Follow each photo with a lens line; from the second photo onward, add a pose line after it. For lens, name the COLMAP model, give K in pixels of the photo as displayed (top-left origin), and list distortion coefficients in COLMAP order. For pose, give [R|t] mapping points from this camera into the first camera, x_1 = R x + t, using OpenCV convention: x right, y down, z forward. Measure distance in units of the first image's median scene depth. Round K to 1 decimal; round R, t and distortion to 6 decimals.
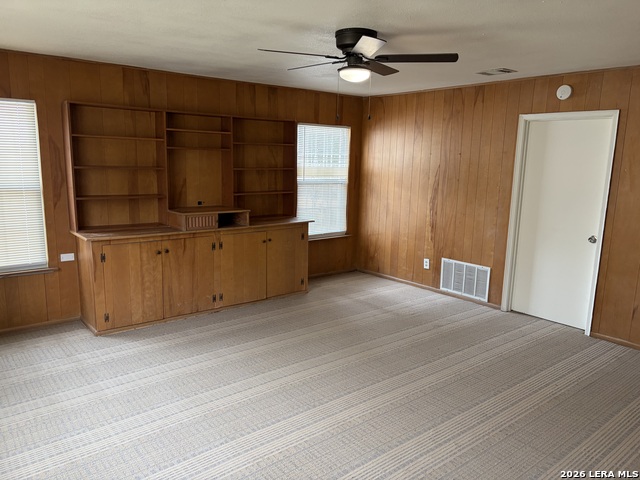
lens RADIAL K [[482.6, 0, 321.2], [0, 482.6, 242.8], [0, 0, 1]] dist [0.055909, -0.060818]
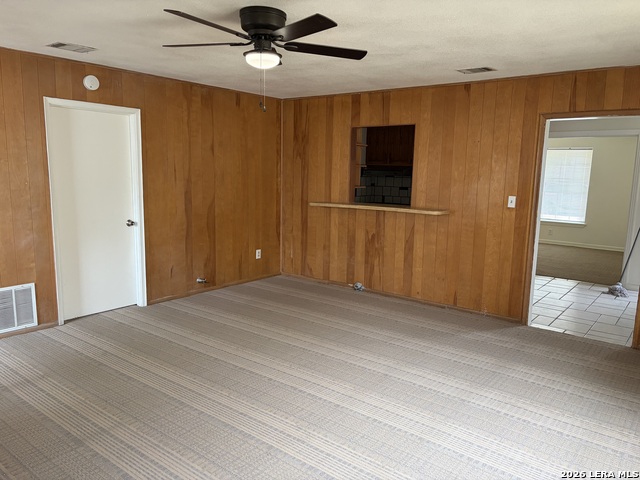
lens RADIAL K [[482.6, 0, 321.2], [0, 482.6, 242.8], [0, 0, 1]] dist [0.055909, -0.060818]
pose [[-0.215026, -0.183519, 0.959210, -0.578721], [0.142331, 0.965810, 0.216688, -0.134164], [-0.966181, 0.183119, -0.181554, 0.743094]]
